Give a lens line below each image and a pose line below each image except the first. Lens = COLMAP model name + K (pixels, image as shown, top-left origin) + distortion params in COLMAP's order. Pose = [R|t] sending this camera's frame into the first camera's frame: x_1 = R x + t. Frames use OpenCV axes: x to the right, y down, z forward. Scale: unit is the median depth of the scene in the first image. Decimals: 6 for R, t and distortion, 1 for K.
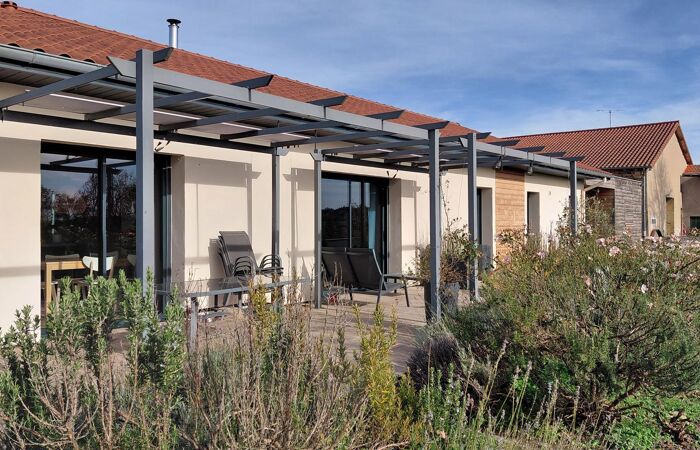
lens RADIAL K [[579.7, 0, 350.0], [0, 579.7, 225.0], [0, 0, 1]] dist [0.130389, -0.305901]
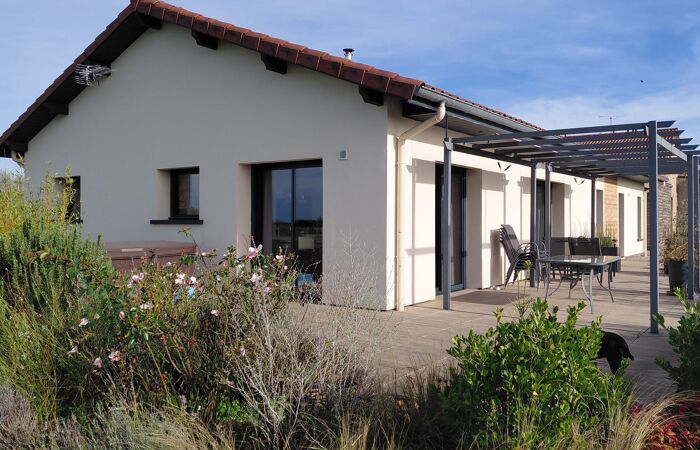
lens RADIAL K [[579.7, 0, 350.0], [0, 579.7, 225.0], [0, 0, 1]] dist [0.130389, -0.305901]
pose [[0.998337, 0.004740, 0.057461, -0.351486], [-0.005175, 0.999959, 0.007430, 0.002458], [-0.057423, -0.007715, 0.998320, -0.191128]]
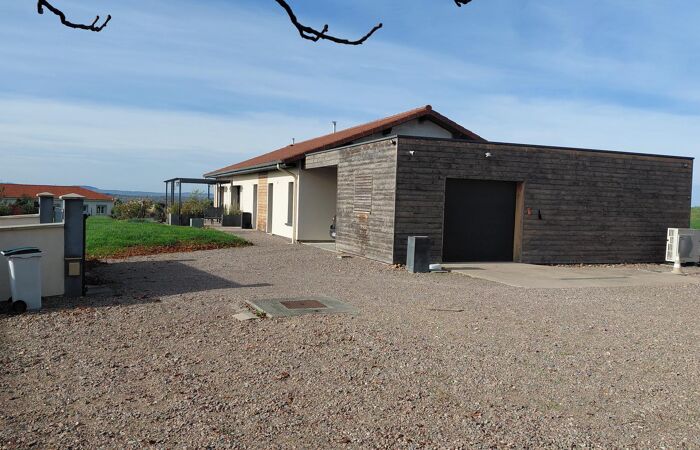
lens RADIAL K [[644.7, 0, 338.1], [0, 644.7, 224.6], [0, 0, 1]] dist [0.144556, -0.408128]
pose [[-0.514994, 0.009118, -0.857145, 1.894928], [-0.040045, 0.998596, 0.034682, -0.015661], [0.856258, 0.052185, -0.513906, 2.293561]]
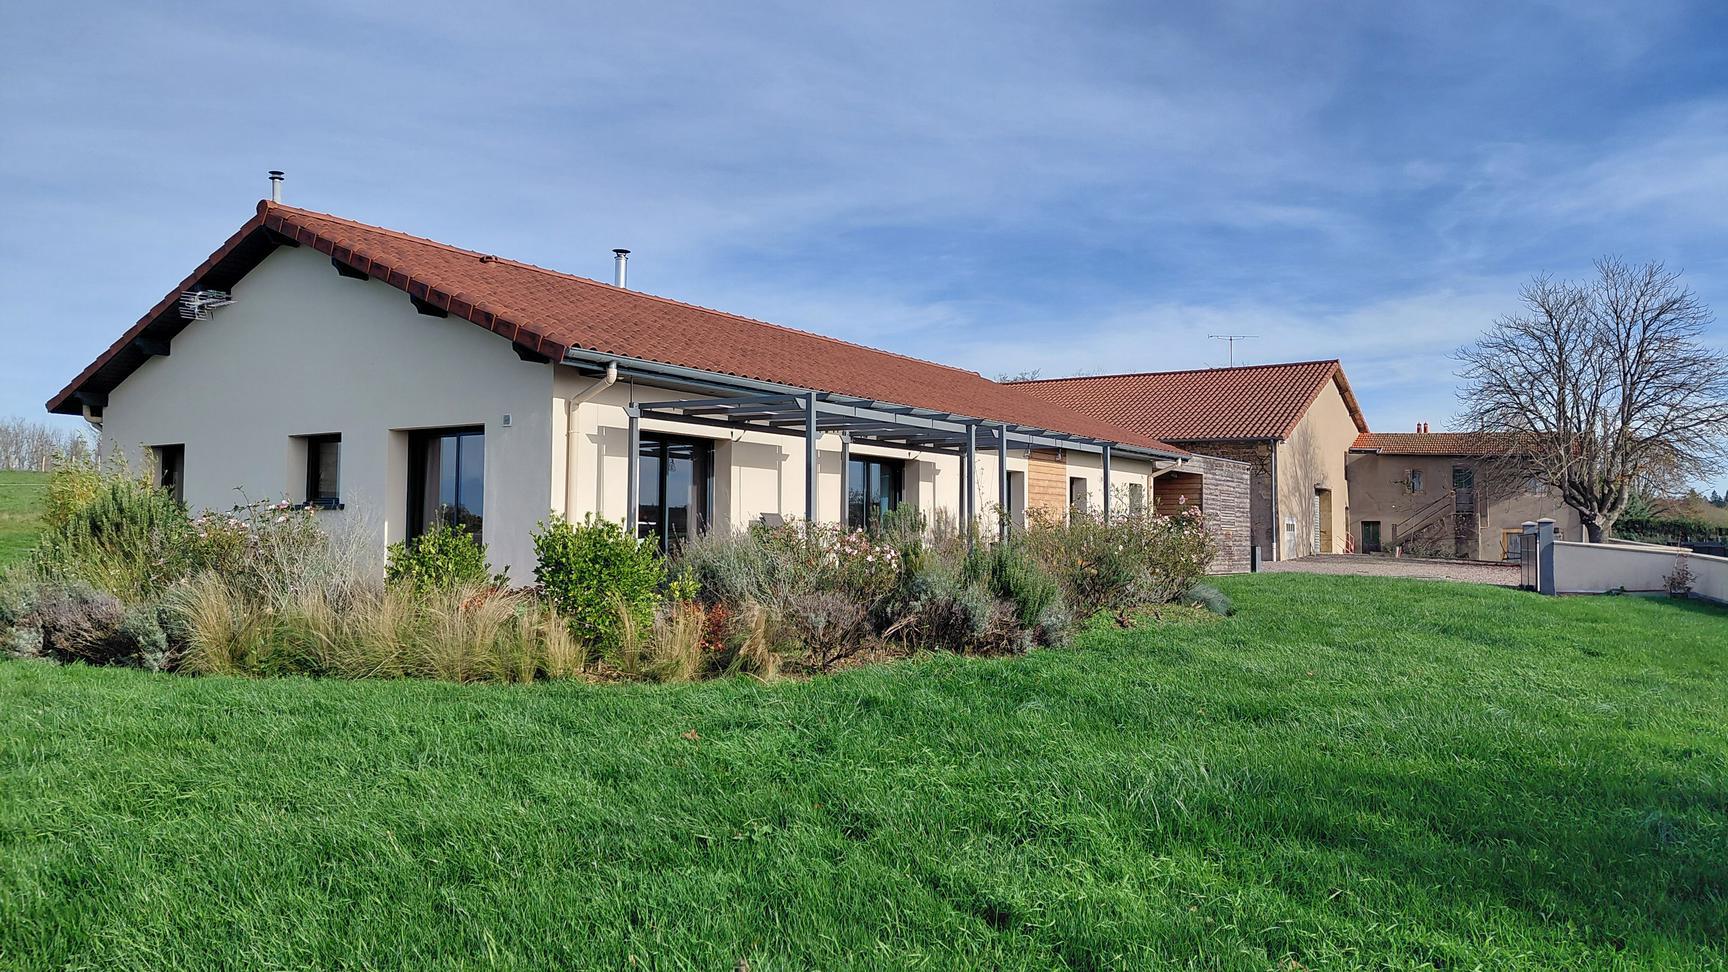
lens RADIAL K [[1258.3, 0, 864.0], [0, 1258.3, 486.0], [0, 0, 1]] dist [0.085189, -0.206667]
pose [[0.994416, 0.013842, 0.104623, -0.146635], [-0.009328, 0.999010, -0.043509, 0.031332], [-0.105121, 0.042290, 0.993560, -0.654150]]
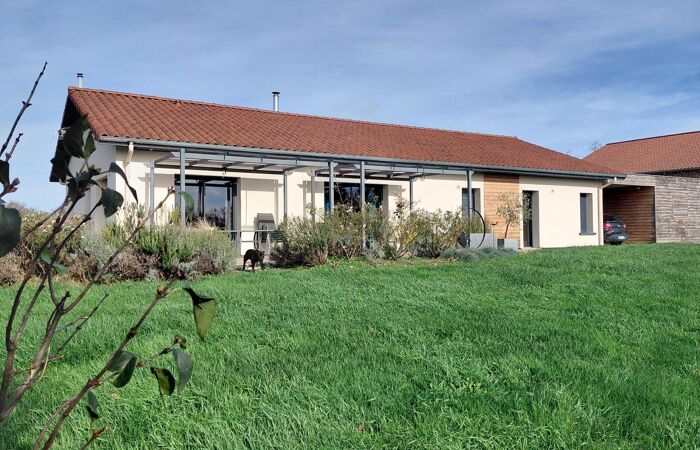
lens RADIAL K [[579.7, 0, 350.0], [0, 579.7, 225.0], [0, 0, 1]] dist [0.130389, -0.305901]
pose [[0.947549, -0.012213, -0.319376, 0.394521], [0.007218, 0.999832, -0.016819, 0.047627], [0.319528, 0.013631, 0.947479, -0.450006]]
